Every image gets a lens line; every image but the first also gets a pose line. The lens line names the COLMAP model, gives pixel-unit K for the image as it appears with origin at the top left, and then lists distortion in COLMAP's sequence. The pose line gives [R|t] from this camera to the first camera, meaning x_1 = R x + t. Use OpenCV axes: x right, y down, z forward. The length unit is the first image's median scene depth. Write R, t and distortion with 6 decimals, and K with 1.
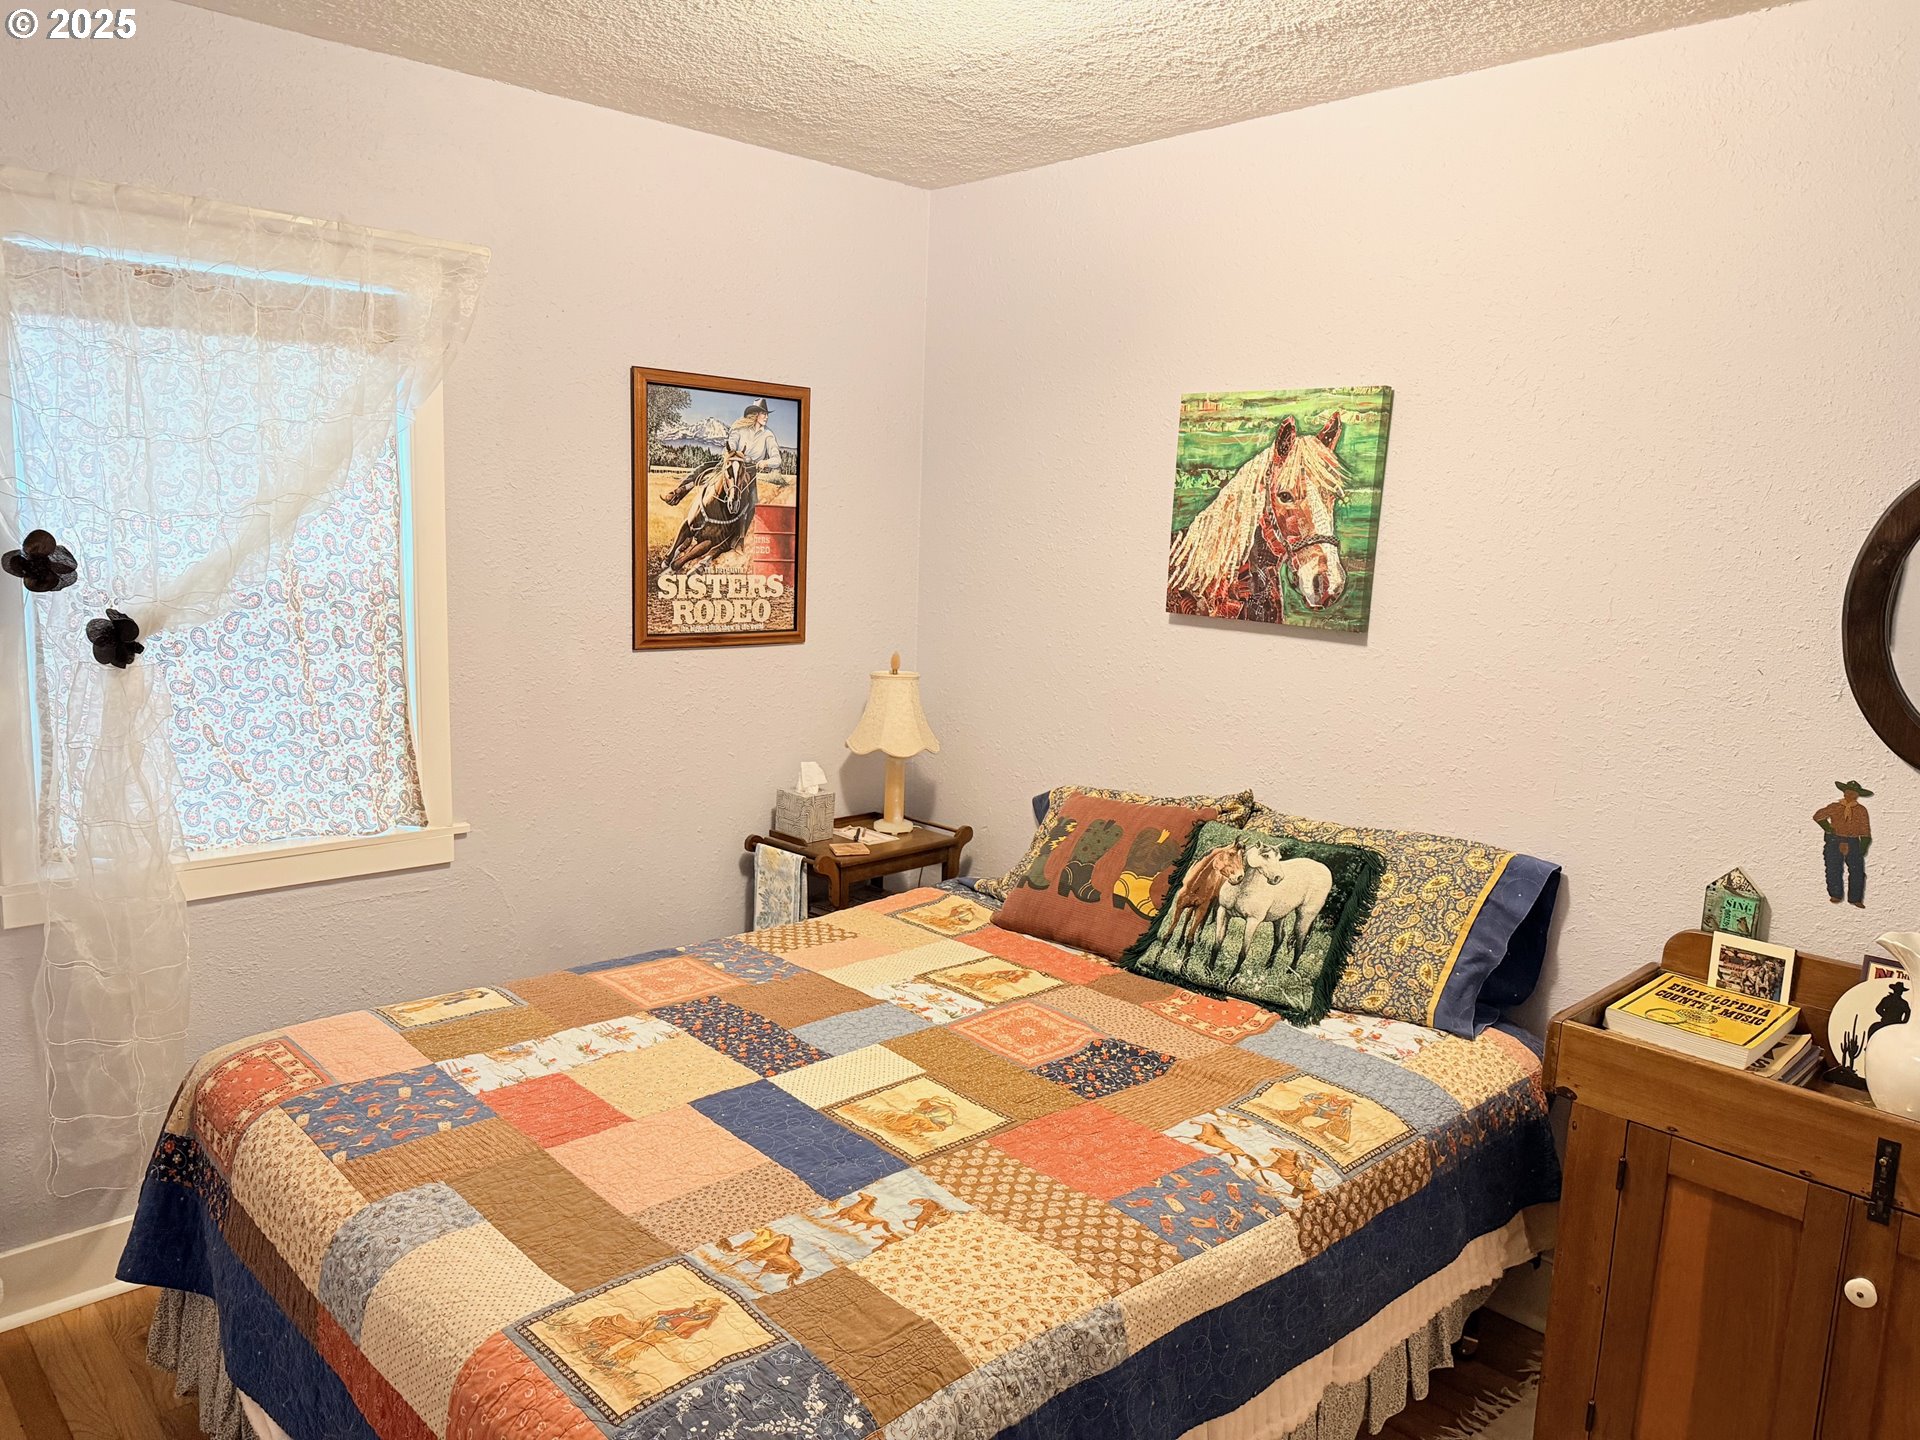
lens RADIAL K [[1351.2, 0, 962.6], [0, 1351.2, 713.6], [0, 0, 1]] dist [0.148444, -0.222464]
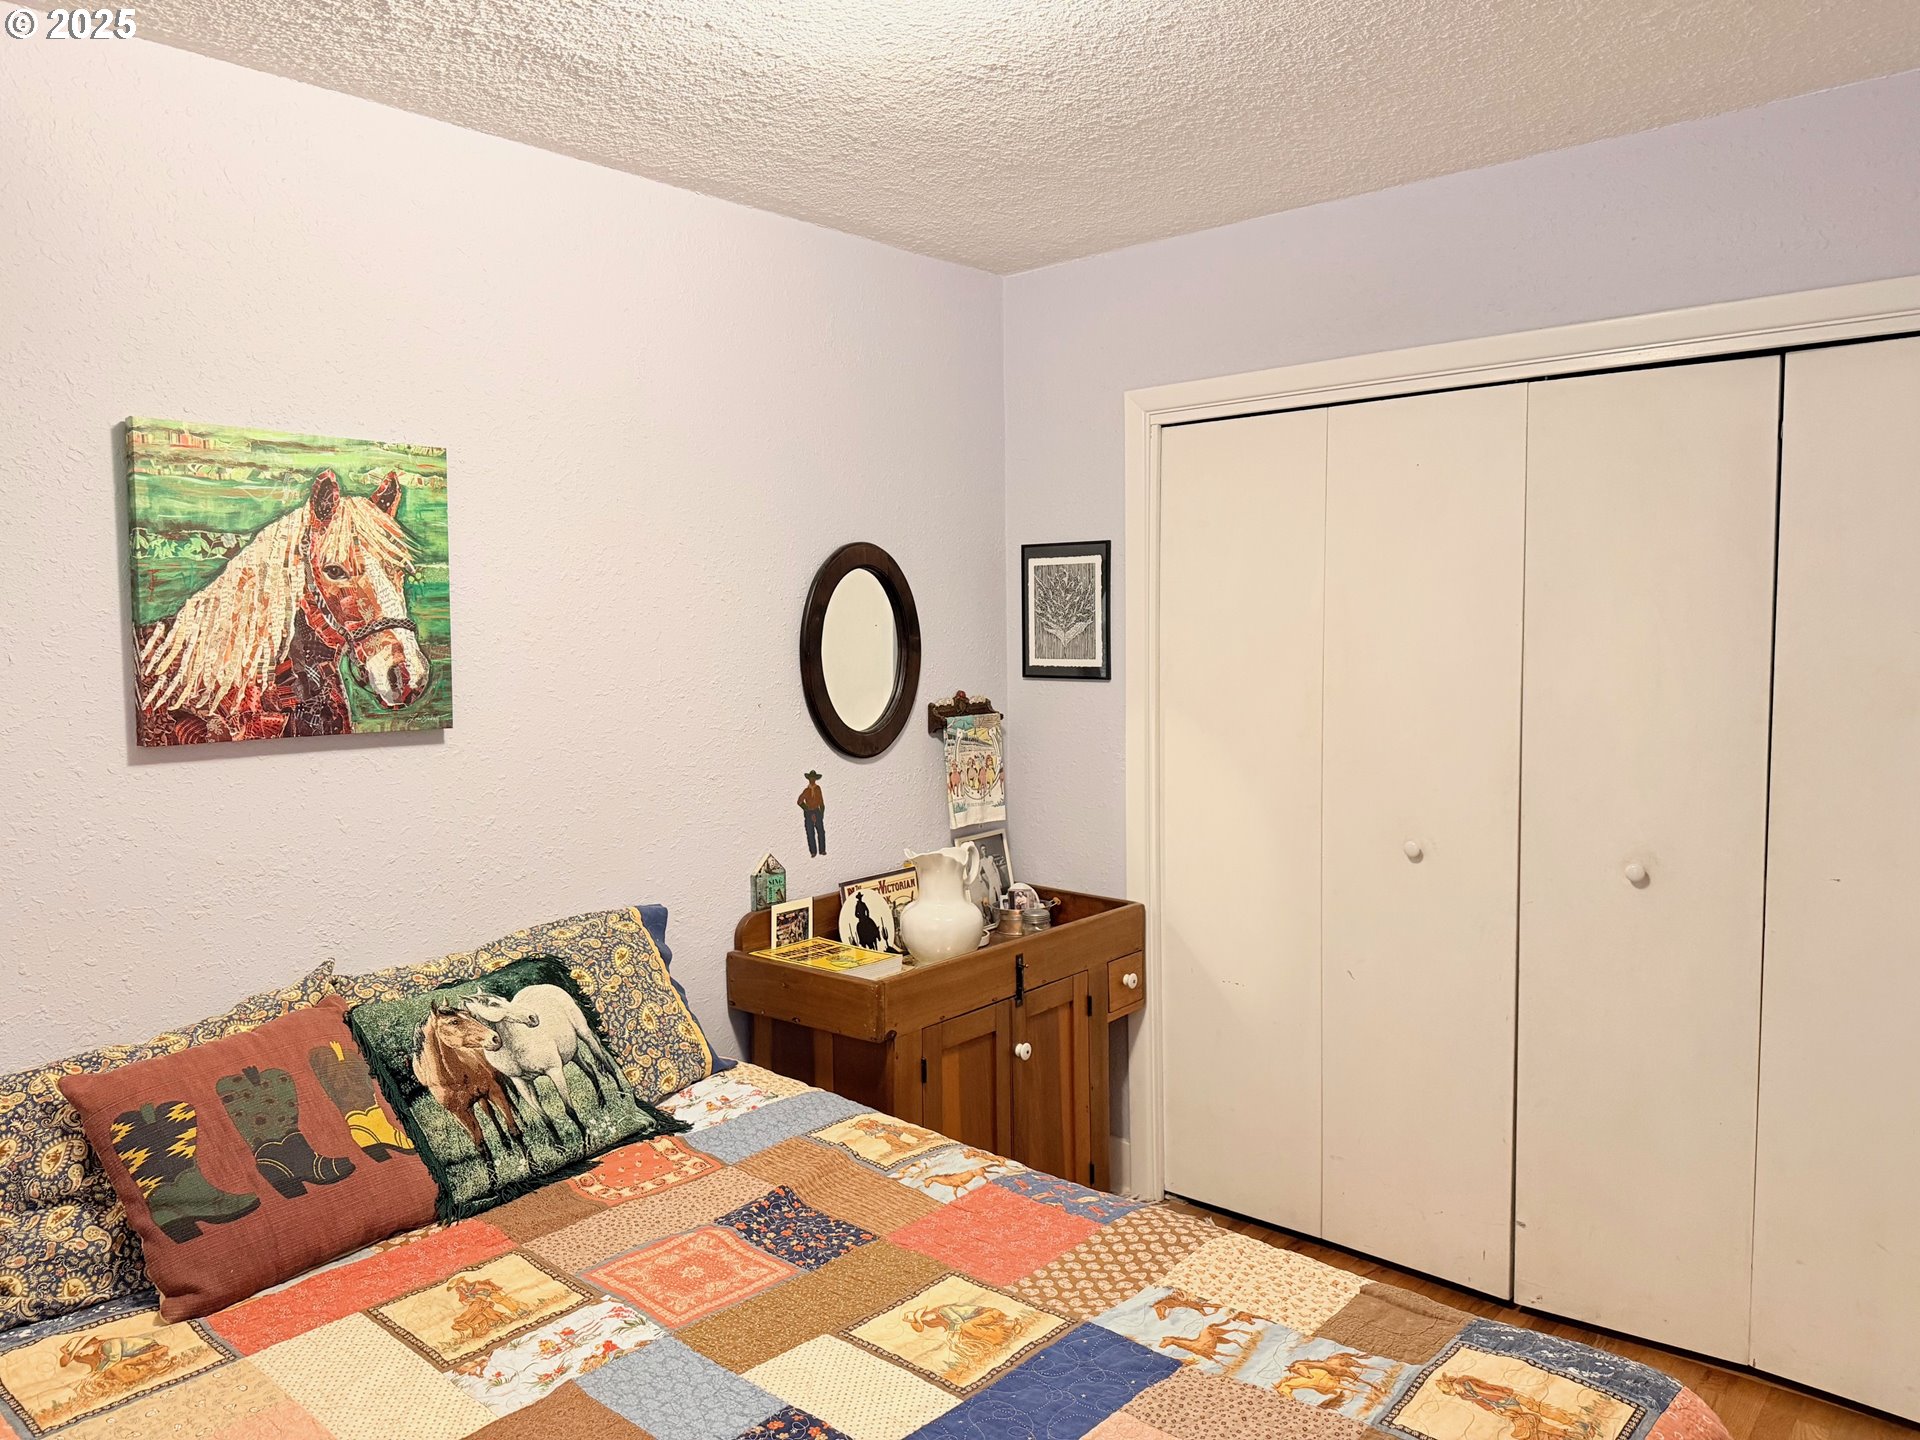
lens RADIAL K [[1351.2, 0, 962.6], [0, 1351.2, 713.6], [0, 0, 1]] dist [0.148444, -0.222464]
pose [[-0.095496, -0.105336, 0.989841, -0.596528], [0.156947, 0.980354, 0.119468, -0.120044], [-0.982979, 0.166761, -0.077088, 0.738468]]
